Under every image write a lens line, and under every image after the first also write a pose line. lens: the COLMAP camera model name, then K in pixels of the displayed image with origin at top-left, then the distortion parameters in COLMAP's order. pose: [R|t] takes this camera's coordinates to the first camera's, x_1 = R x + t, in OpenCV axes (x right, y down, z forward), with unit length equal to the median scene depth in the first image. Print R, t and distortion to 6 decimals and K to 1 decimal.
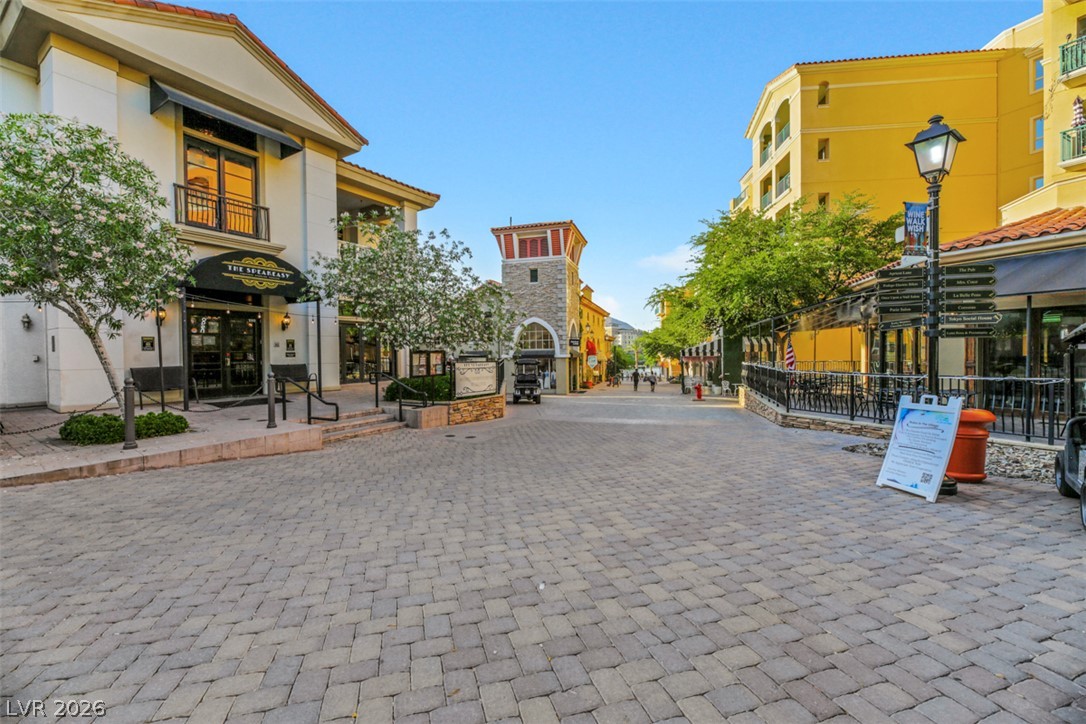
lens RADIAL K [[452.7, 0, 543.0], [0, 452.7, 362.0], [0, 0, 1]] dist [-0.000148, -0.000044]
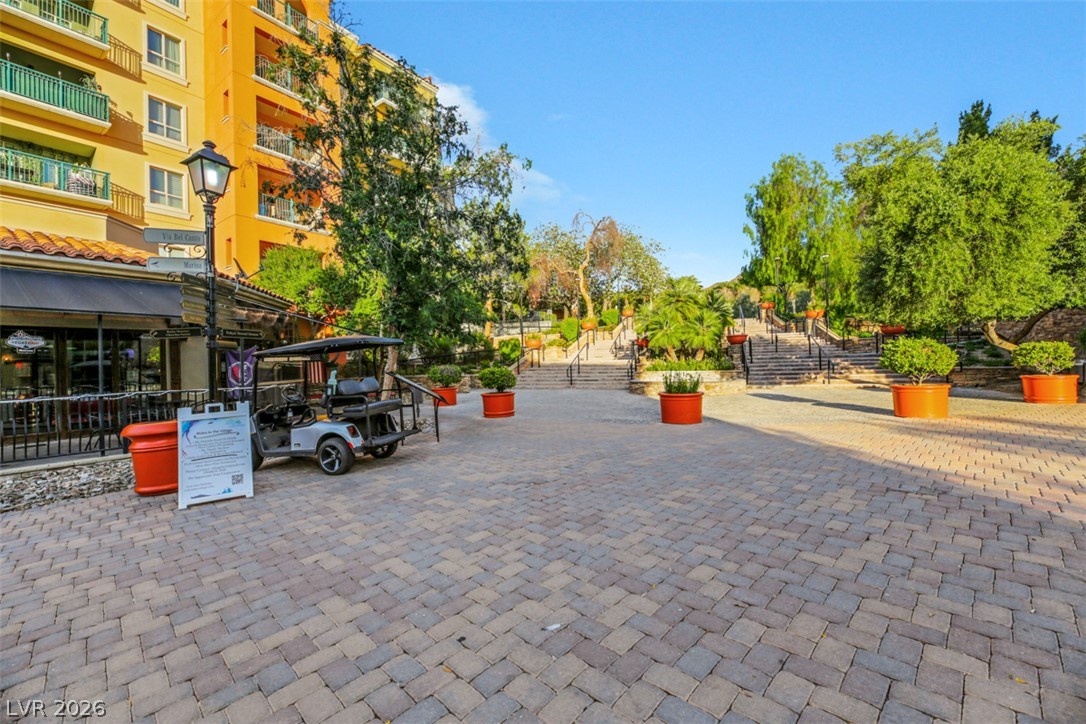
lens RADIAL K [[452.7, 0, 543.0], [0, 452.7, 362.0], [0, 0, 1]] dist [-0.000148, -0.000044]
pose [[-0.469382, 0.024901, 0.882644, -0.429880], [0.046756, 0.998901, -0.003317, 0.016751], [-0.881756, 0.039712, -0.470031, 0.827484]]
